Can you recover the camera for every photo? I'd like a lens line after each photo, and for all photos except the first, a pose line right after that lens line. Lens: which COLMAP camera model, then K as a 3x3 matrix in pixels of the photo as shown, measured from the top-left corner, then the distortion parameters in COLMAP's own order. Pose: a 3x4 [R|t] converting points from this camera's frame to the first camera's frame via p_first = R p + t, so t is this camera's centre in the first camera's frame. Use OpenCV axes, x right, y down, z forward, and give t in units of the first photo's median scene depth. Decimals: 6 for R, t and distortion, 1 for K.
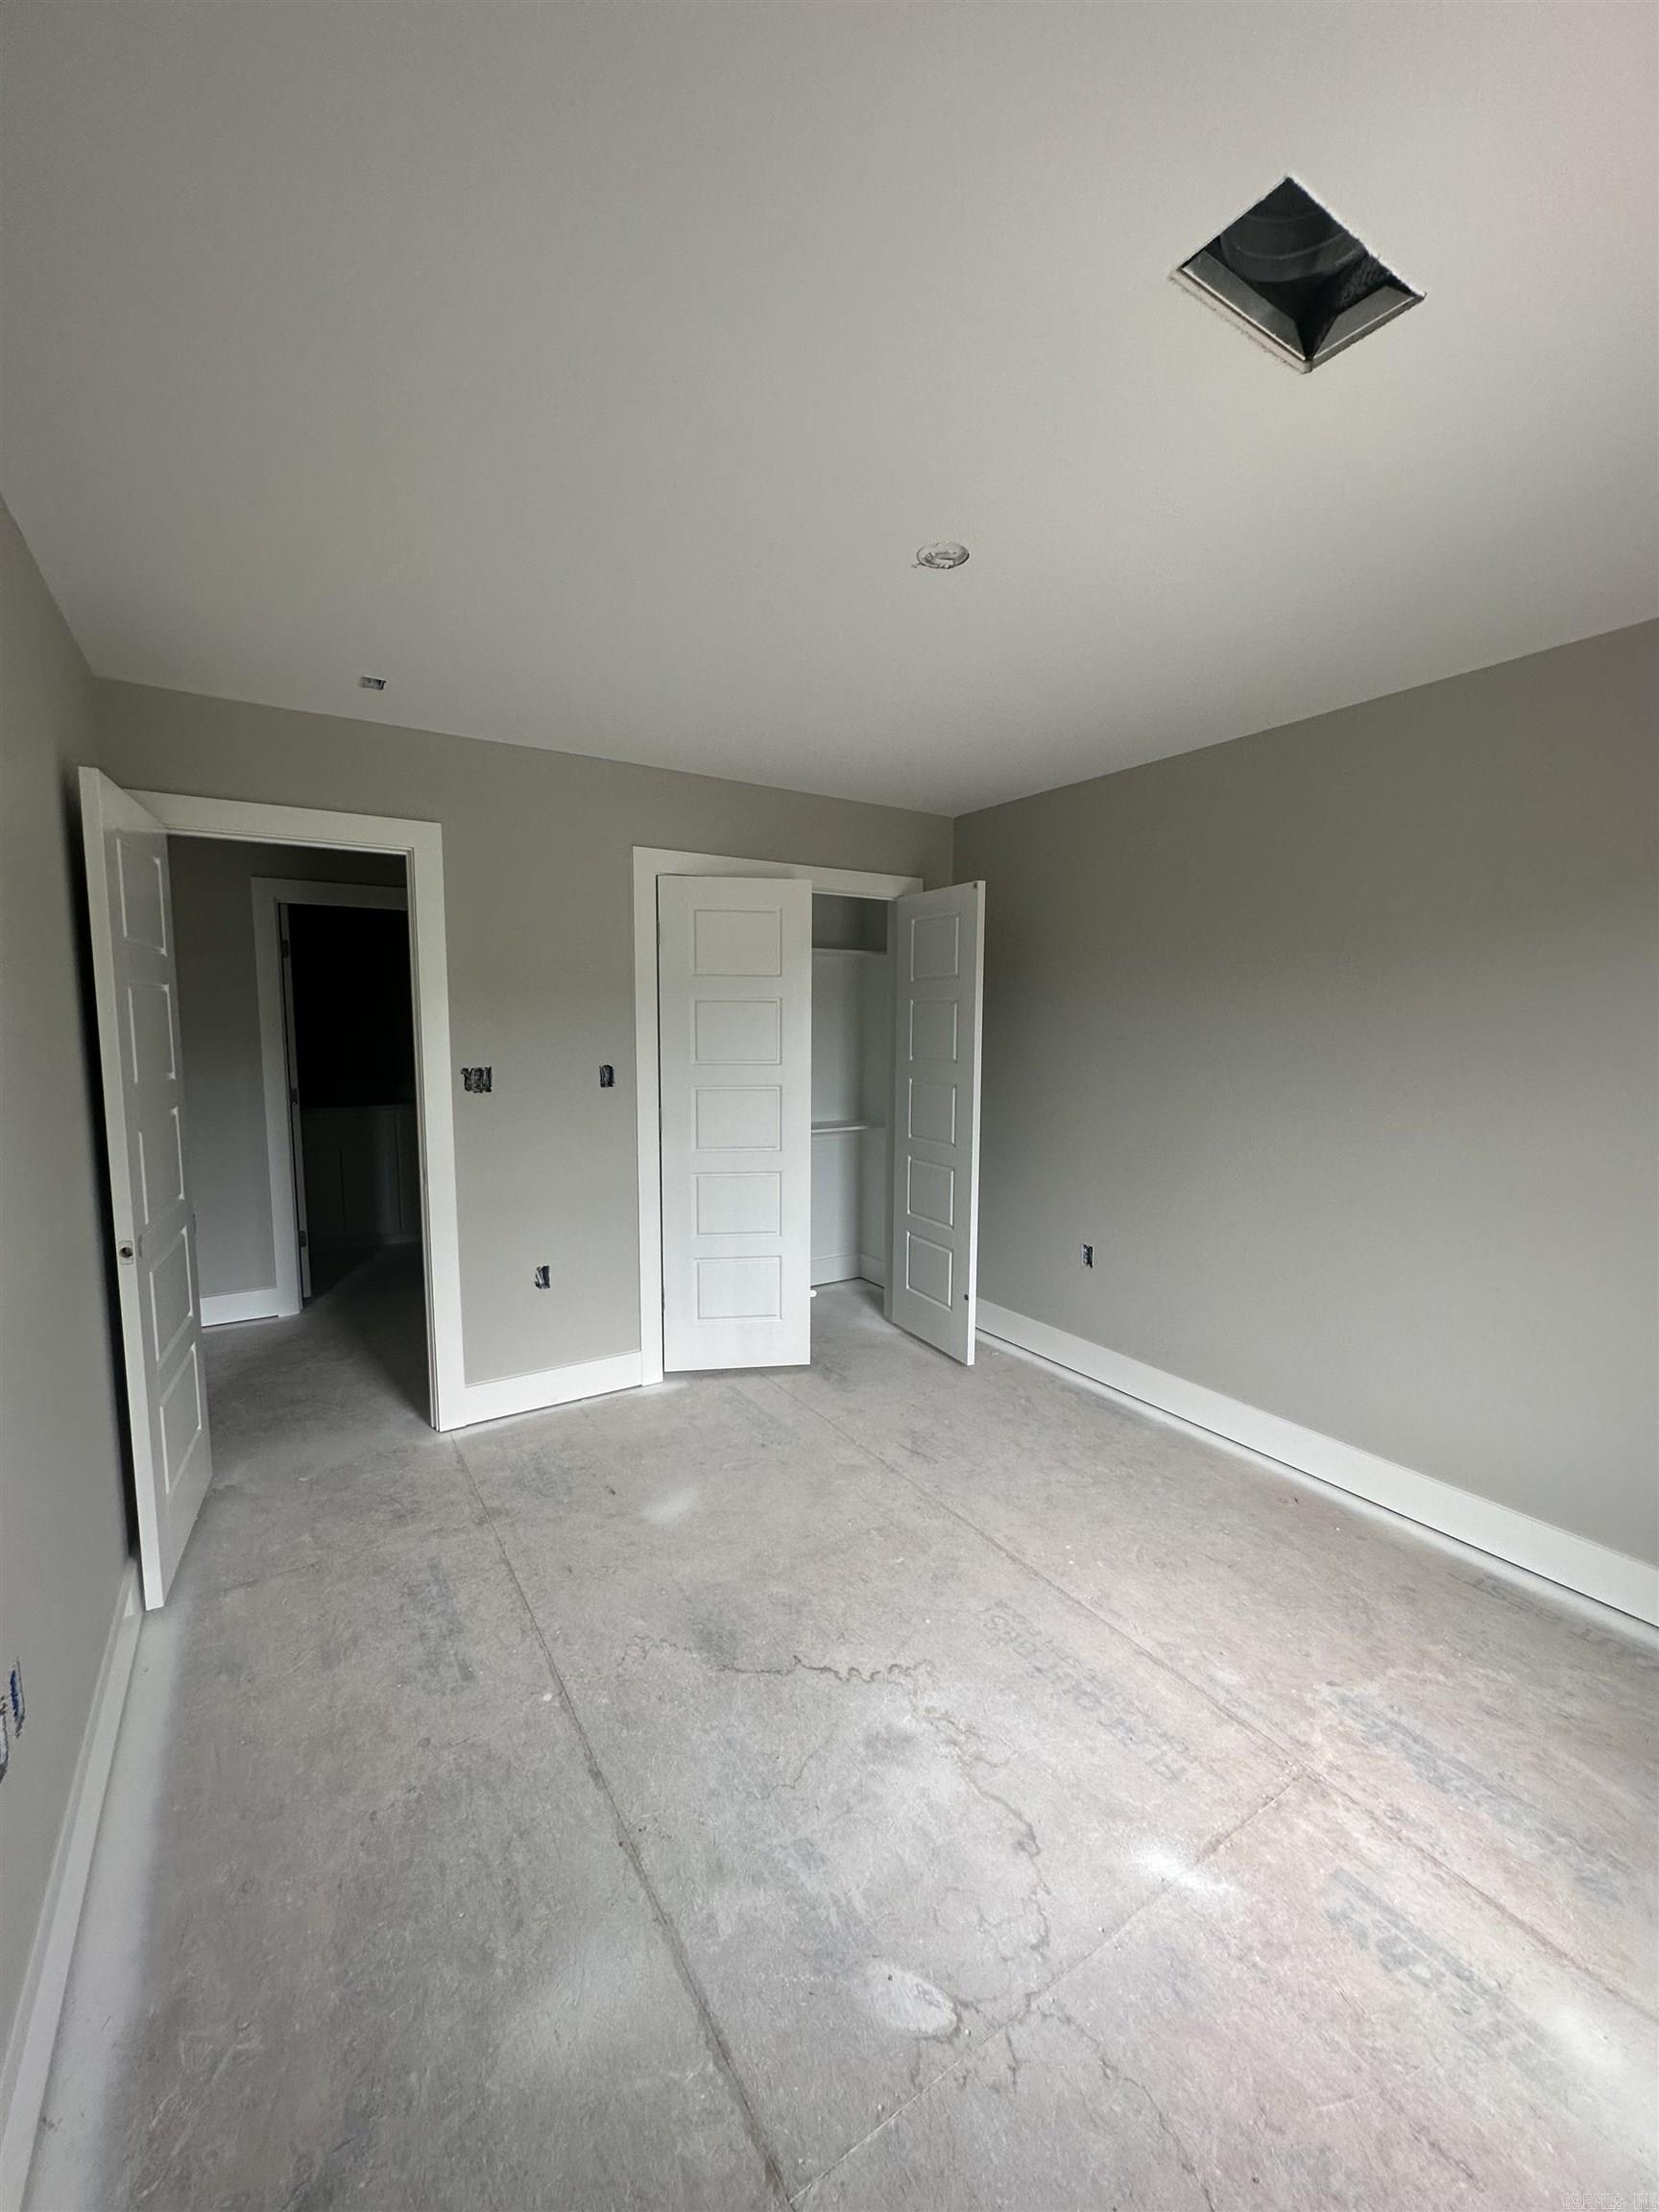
lens RADIAL K [[883.0, 0, 843.8], [0, 883.0, 1111.7], [0, 0, 1]] dist [0.000540, -0.000388]
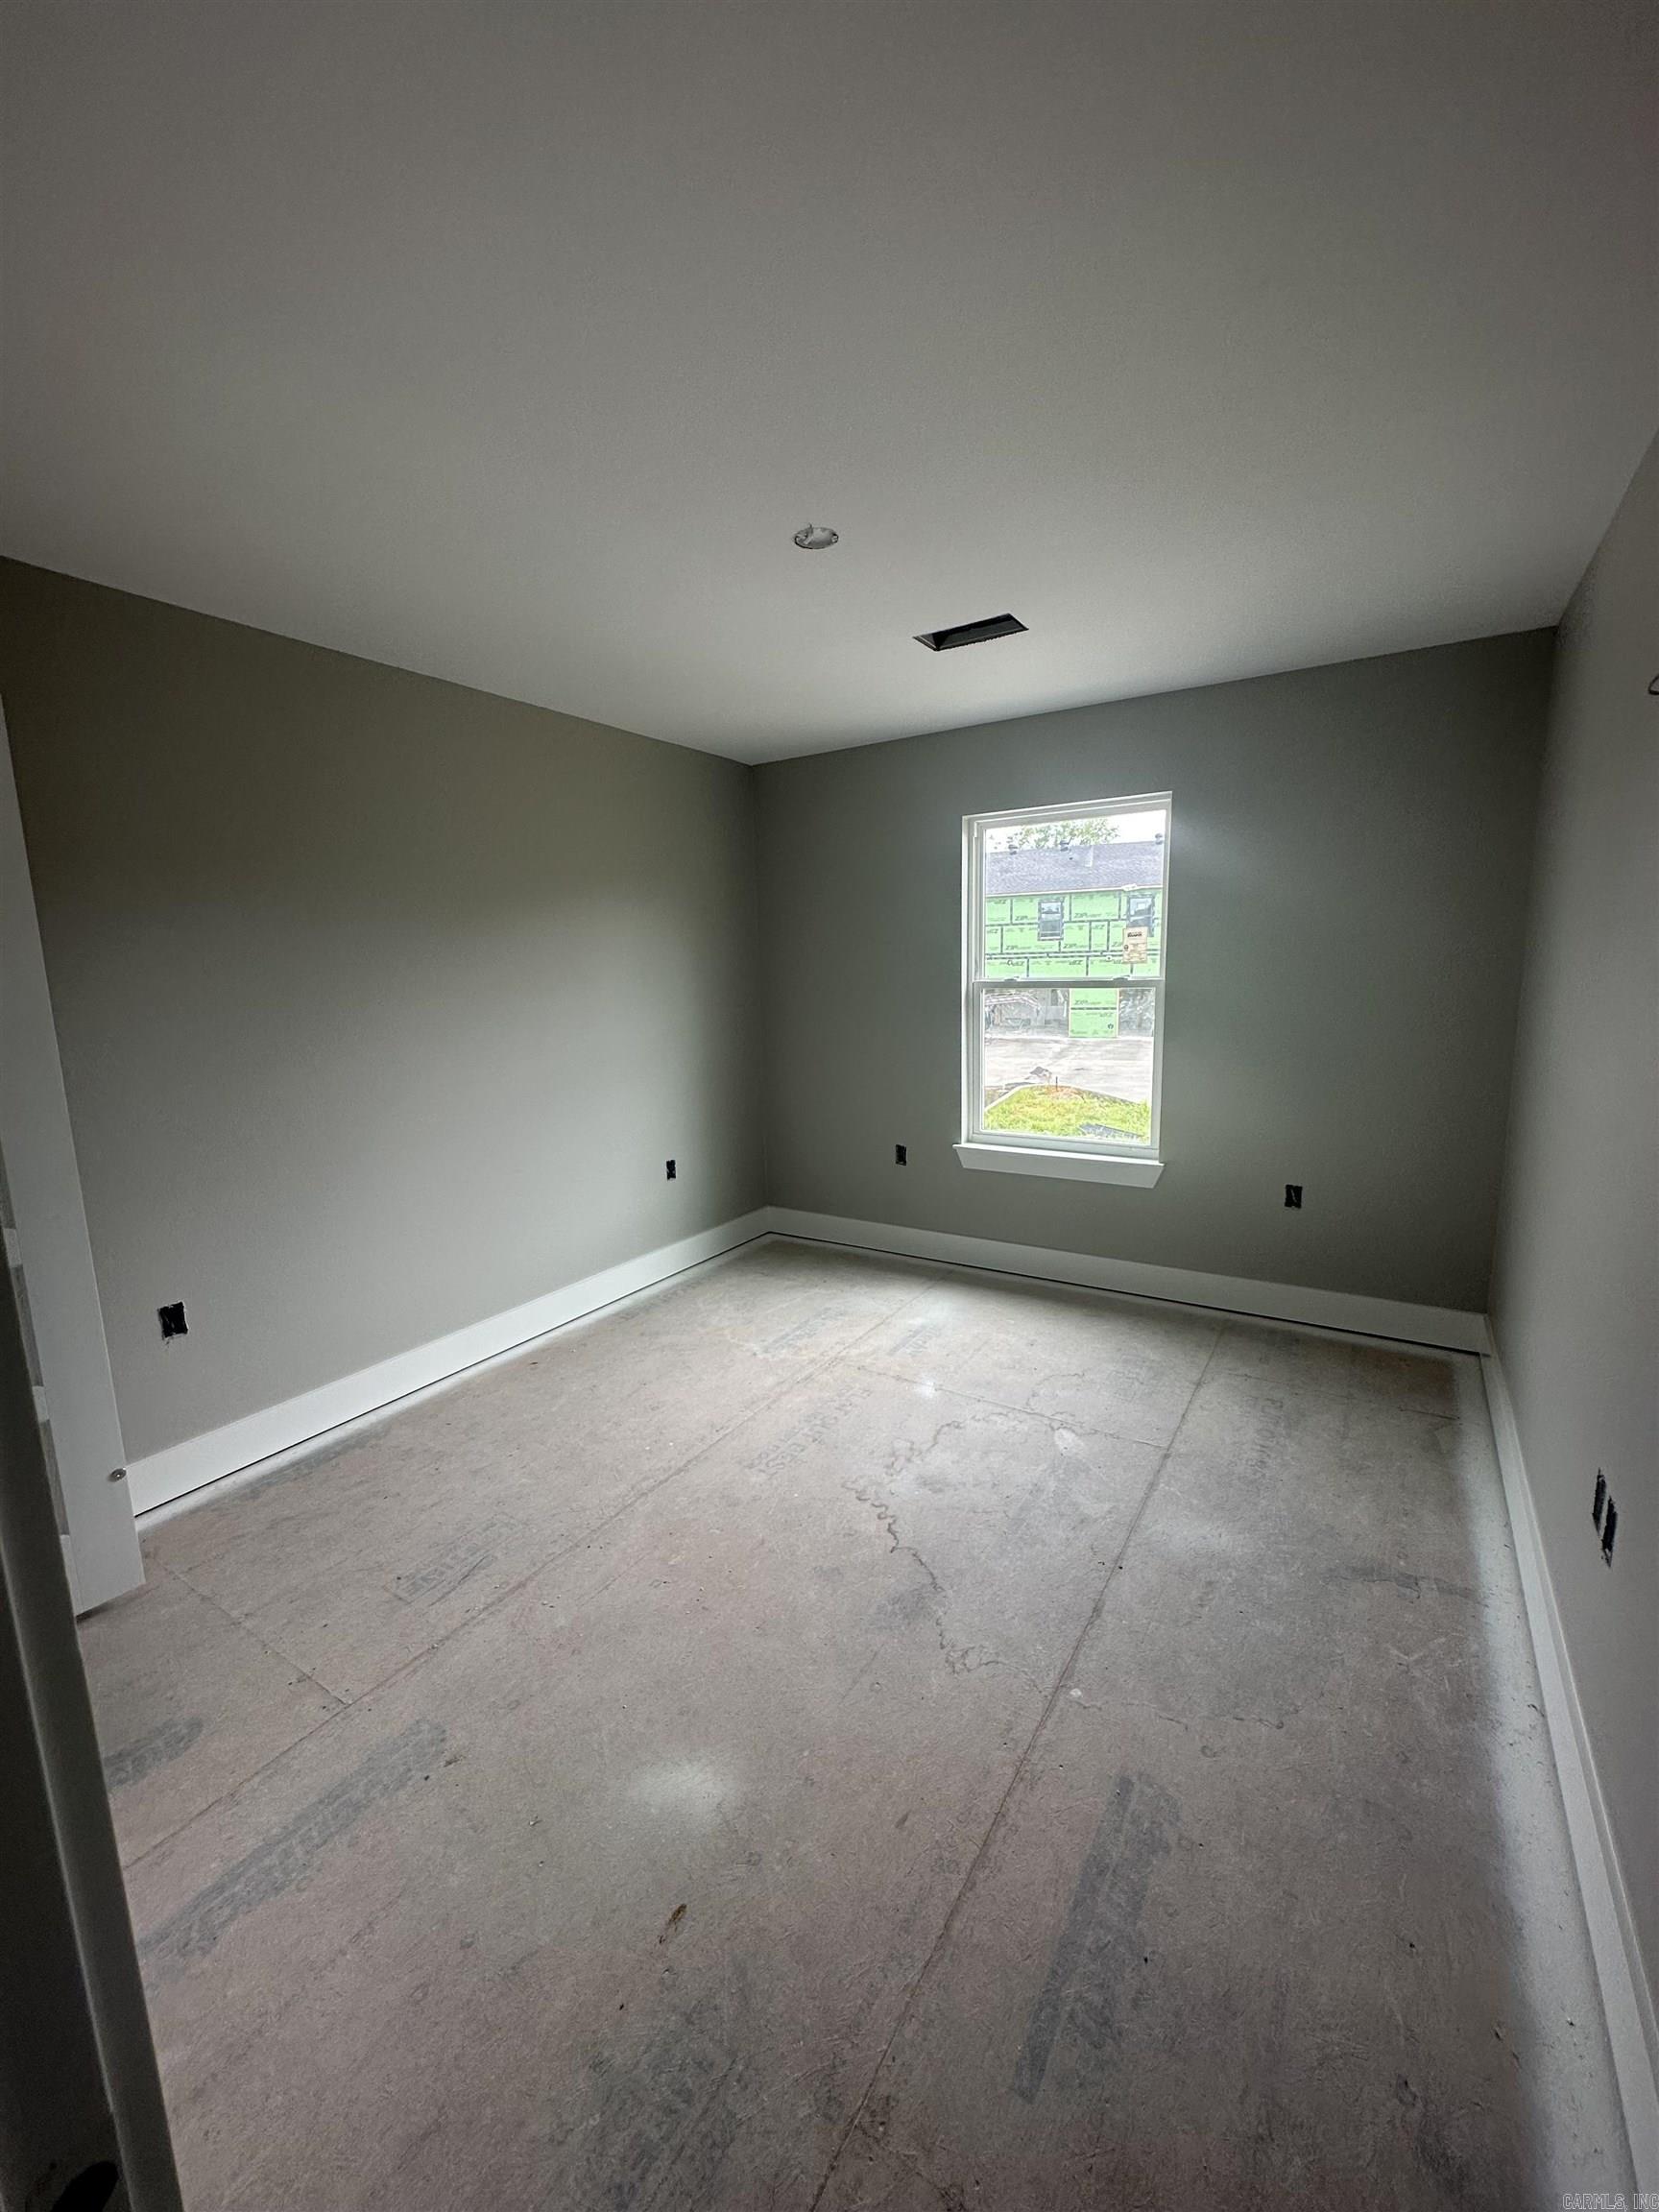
lens RADIAL K [[883.0, 0, 820.3], [0, 883.0, 1111.9], [0, 0, 1]] dist [0.000540, -0.000388]
pose [[-0.408270, -0.148320, 0.900731, -0.924982], [0.117691, 0.969925, 0.213059, -0.137530], [-0.905243, 0.192993, -0.378536, 1.415951]]
